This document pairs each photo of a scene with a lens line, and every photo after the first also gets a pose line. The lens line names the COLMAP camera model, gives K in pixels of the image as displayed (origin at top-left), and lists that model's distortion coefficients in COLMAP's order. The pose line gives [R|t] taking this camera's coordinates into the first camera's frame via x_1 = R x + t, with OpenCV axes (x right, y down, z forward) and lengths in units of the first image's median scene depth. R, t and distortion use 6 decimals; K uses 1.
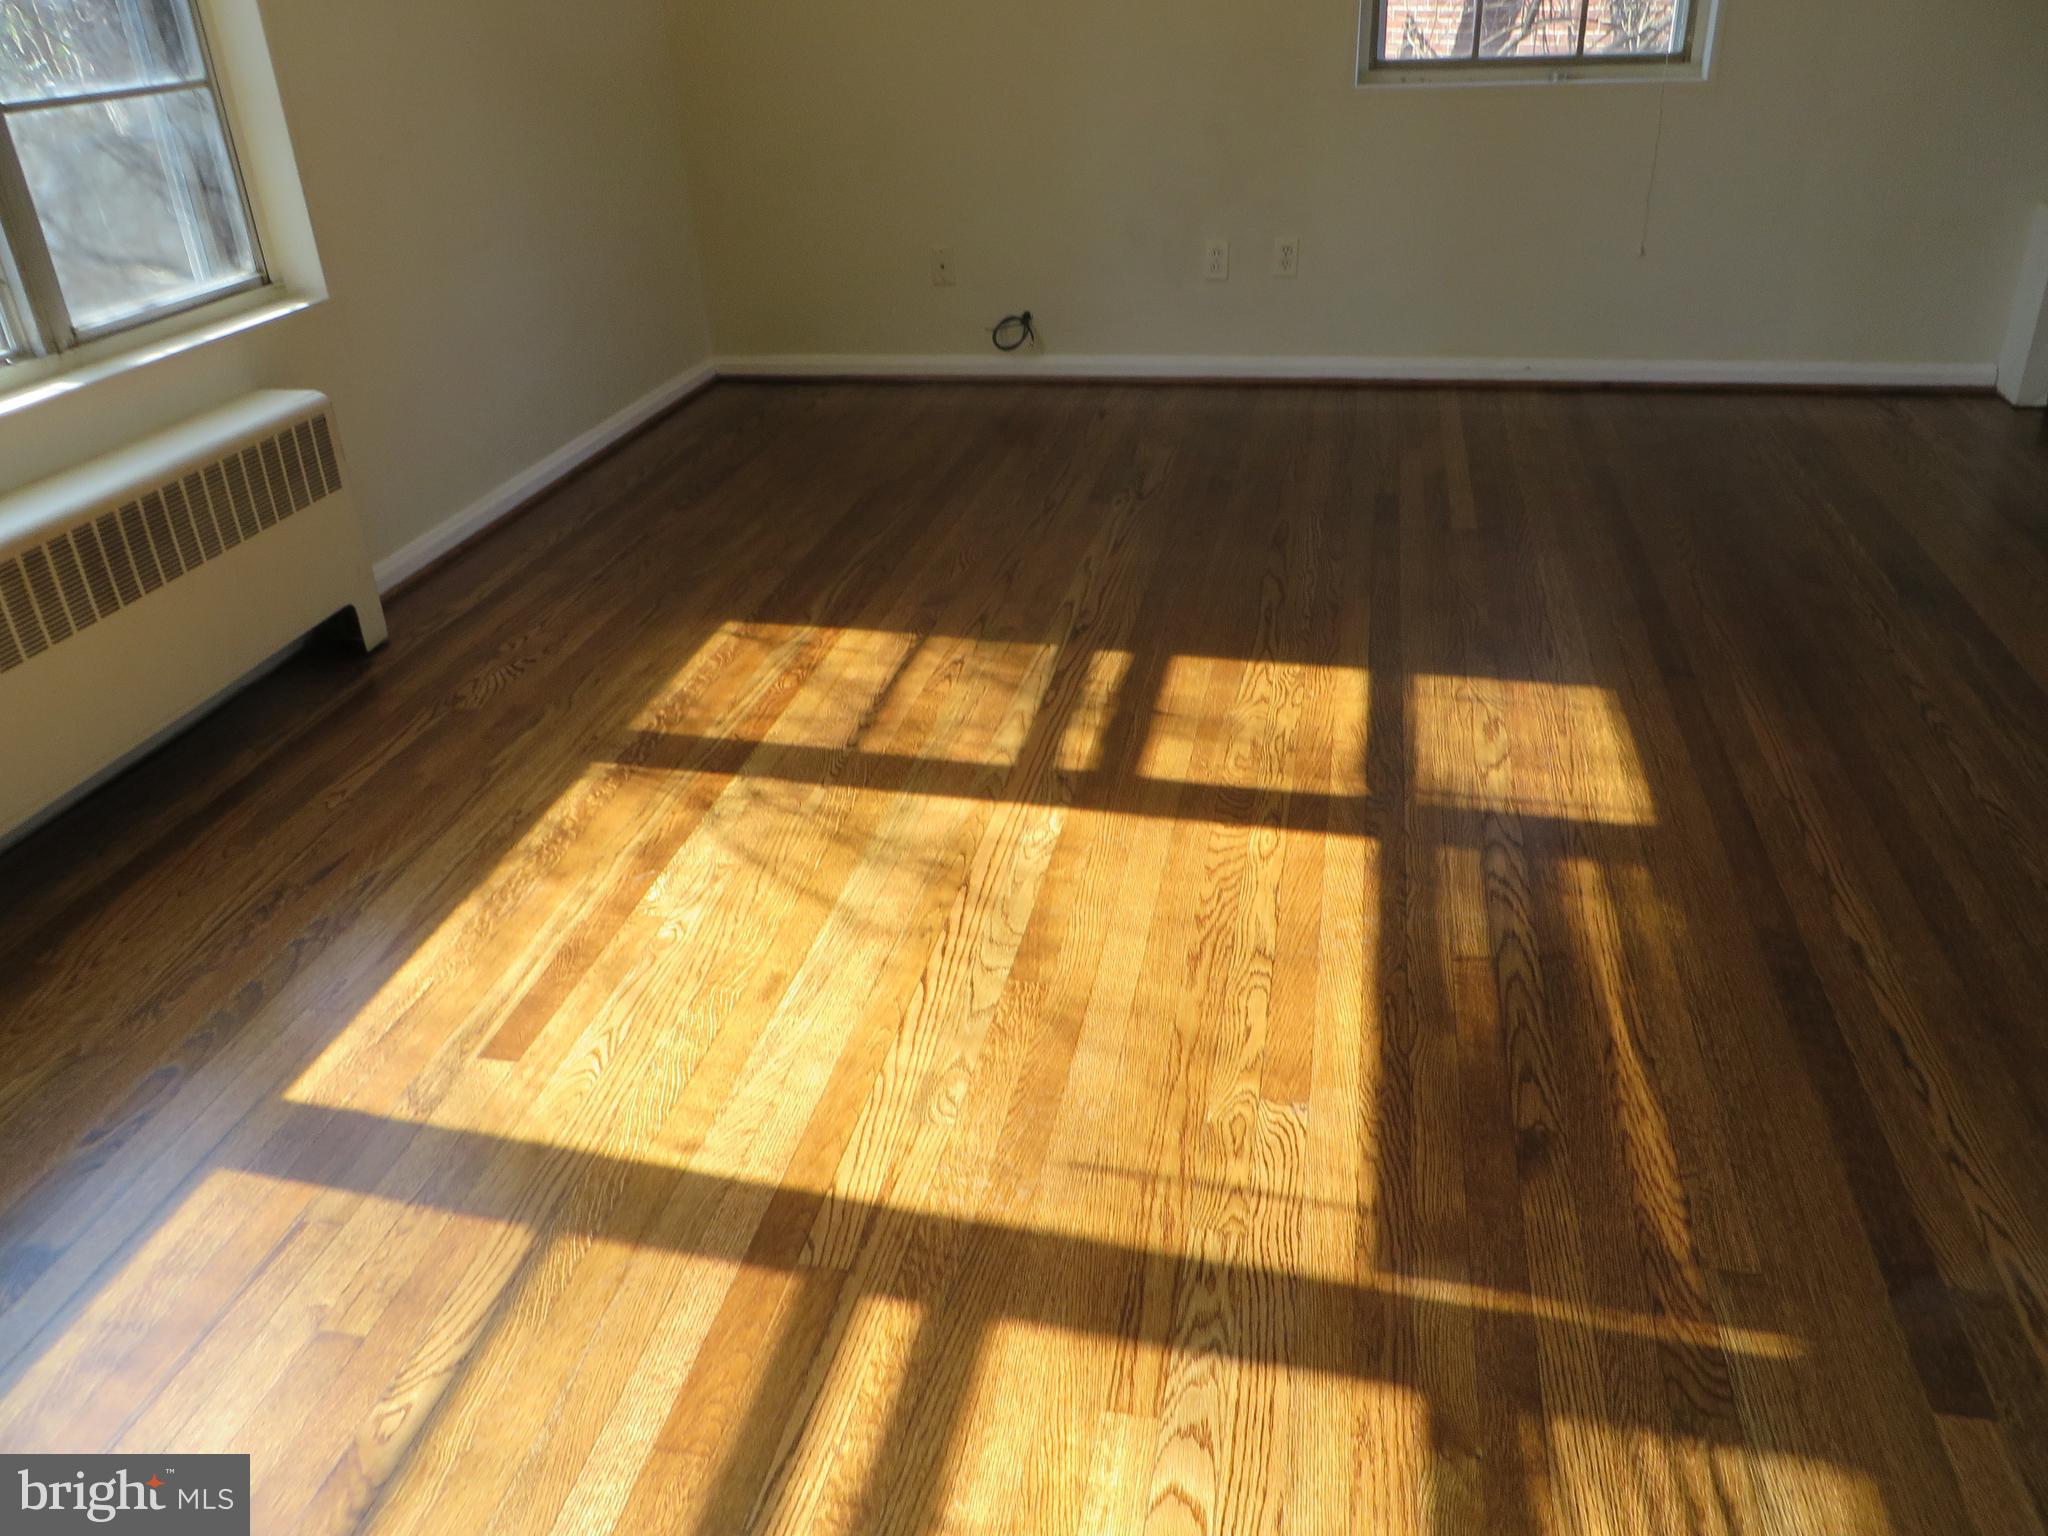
lens RADIAL K [[1527.4, 0, 1023.8], [0, 1527.4, 761.2], [0, 0, 1]] dist [-0.014722, 0.001208]
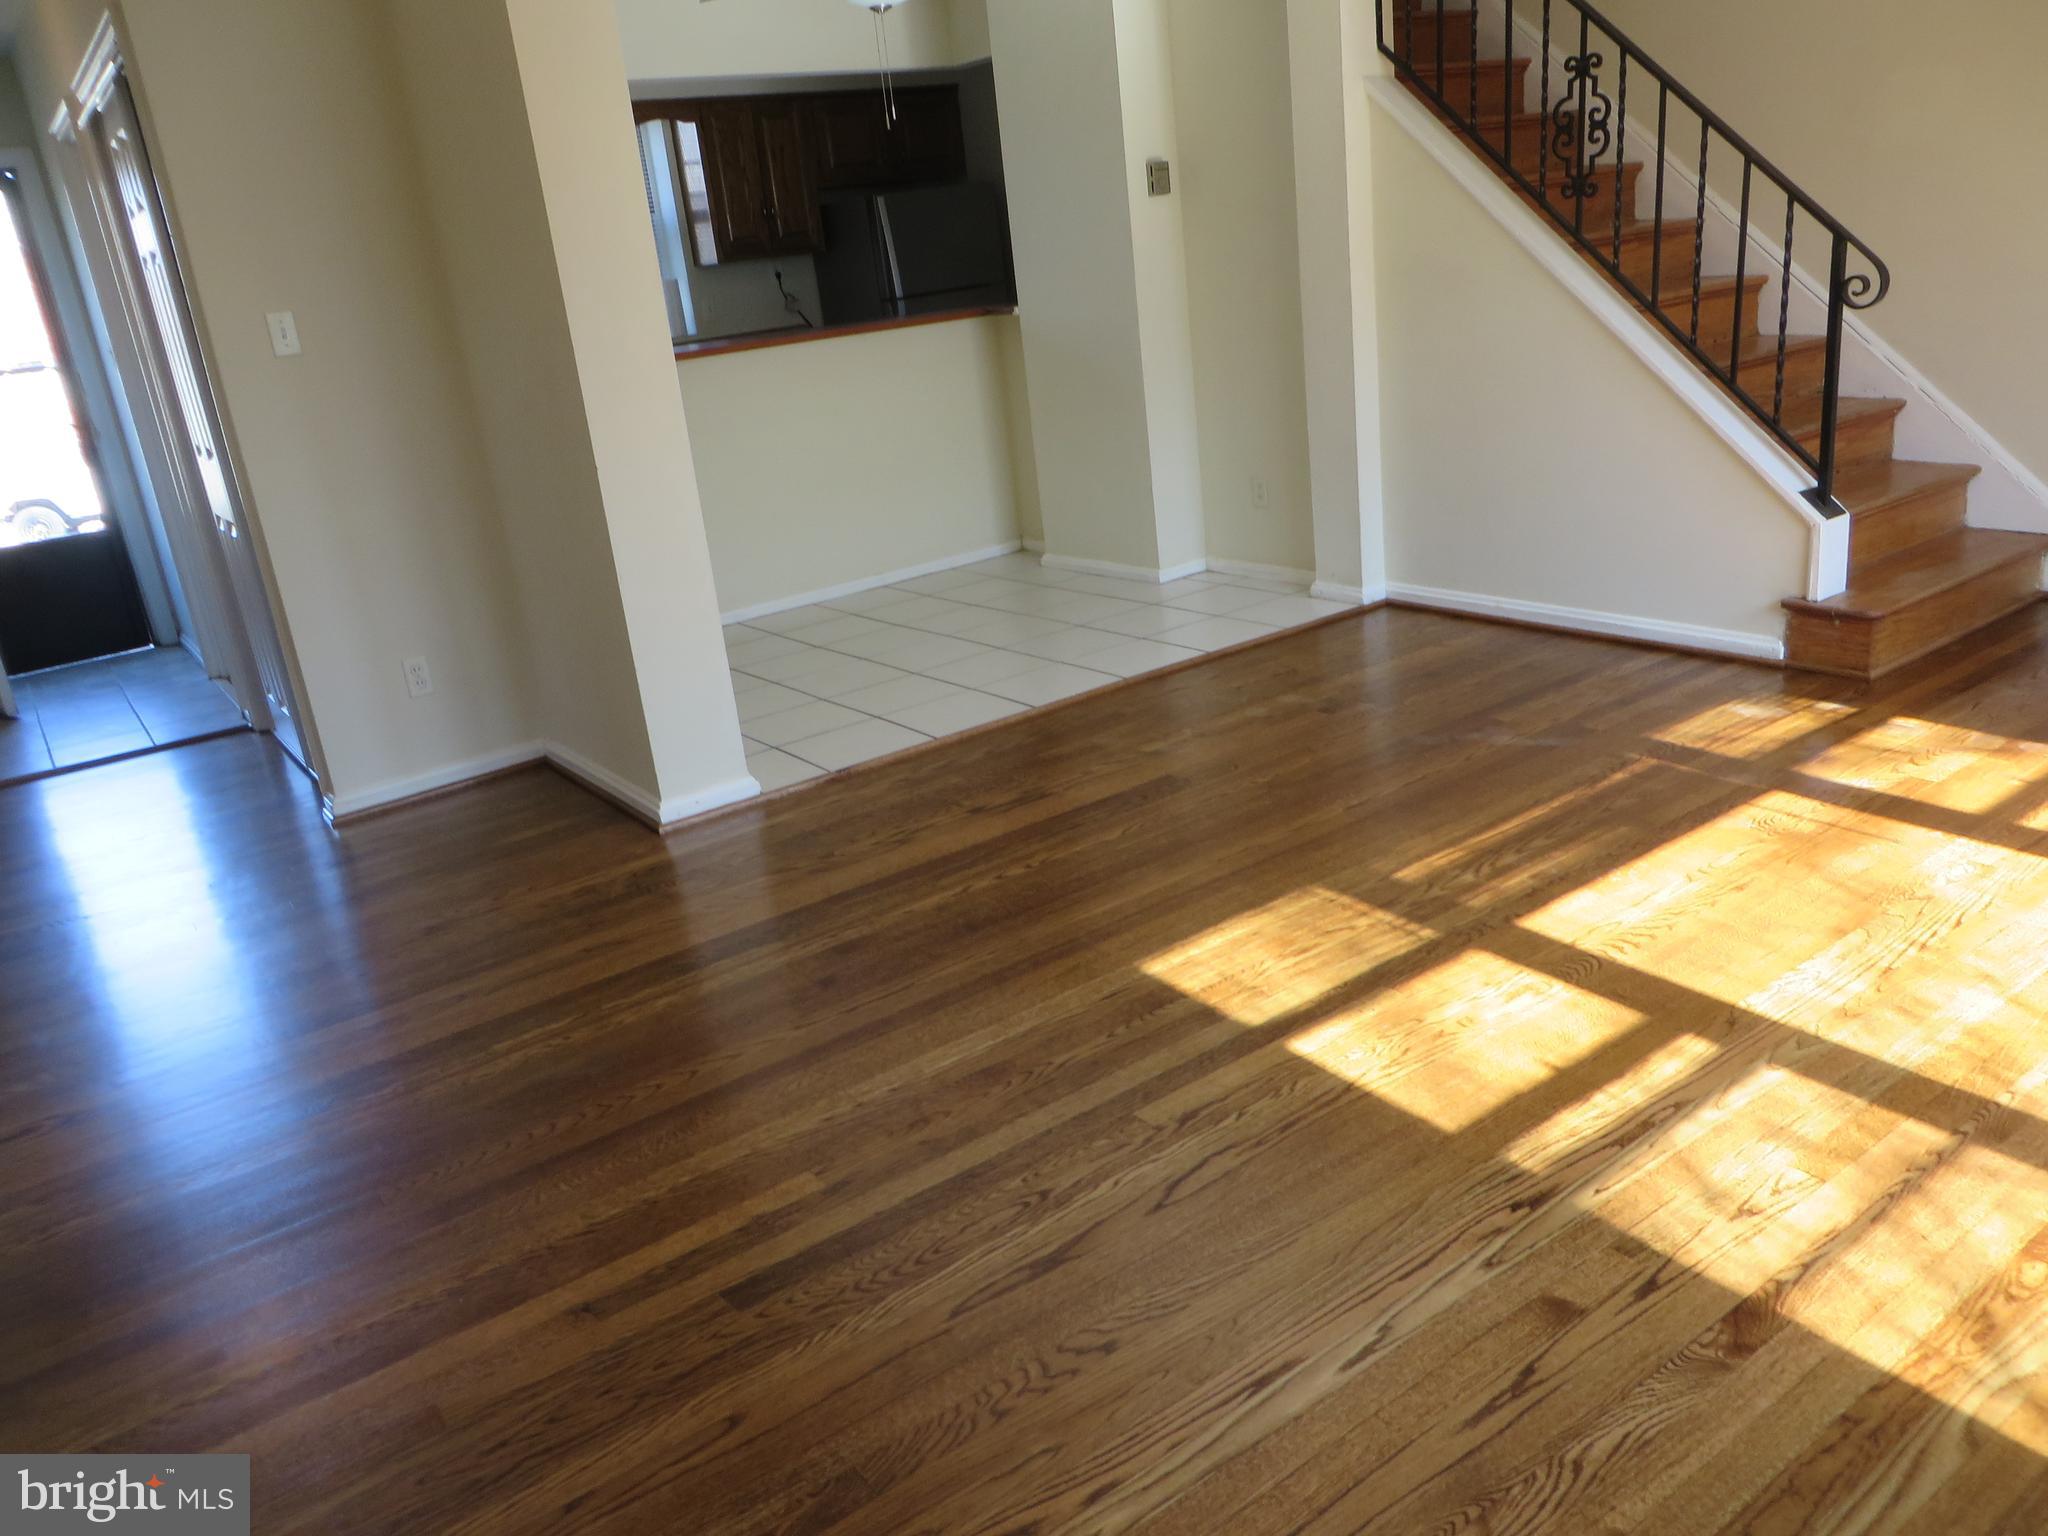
lens RADIAL K [[1527.4, 0, 1021.0], [0, 1527.4, 762.3], [0, 0, 1]] dist [-0.014722, 0.001208]
pose [[-0.719249, -0.107725, 0.686350, -0.276102], [0.445023, 0.687194, 0.574212, -0.795385], [-0.533513, 0.718442, -0.446323, 1.425368]]
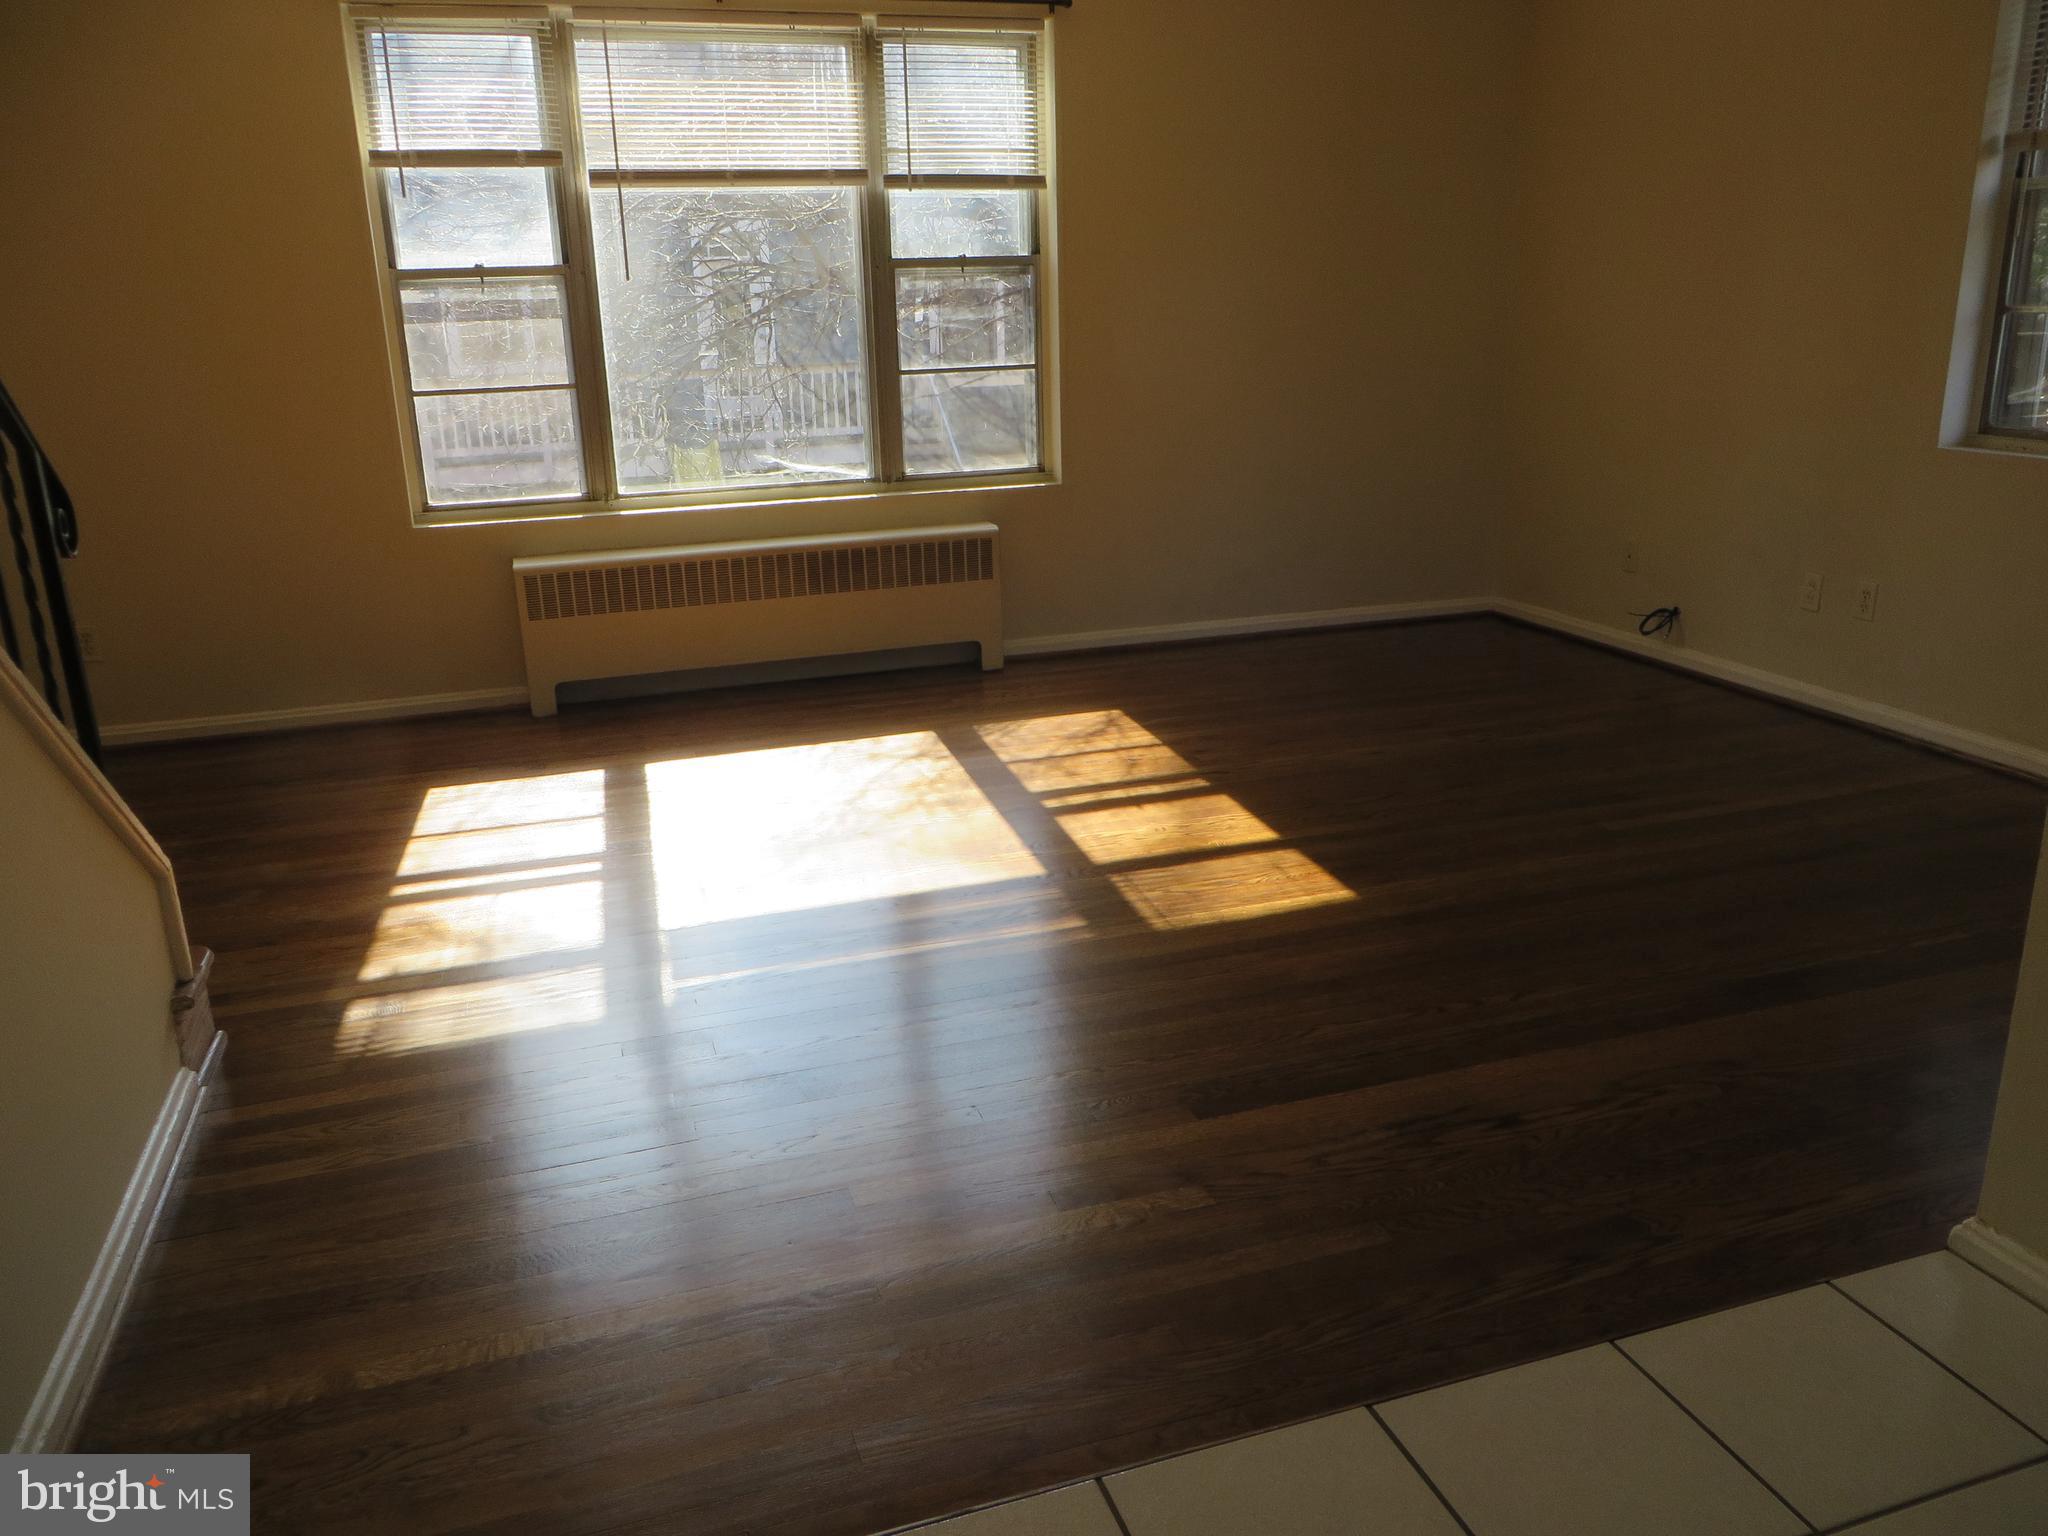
lens RADIAL K [[1527.4, 0, 1015.6], [0, 1527.4, 765.1], [0, 0, 1]] dist [-0.014722, 0.001208]
pose [[0.484054, 0.283361, -0.827888, 1.234768], [-0.404030, 0.911601, 0.075783, -0.135940], [0.776178, 0.297808, 0.555750, 0.076593]]
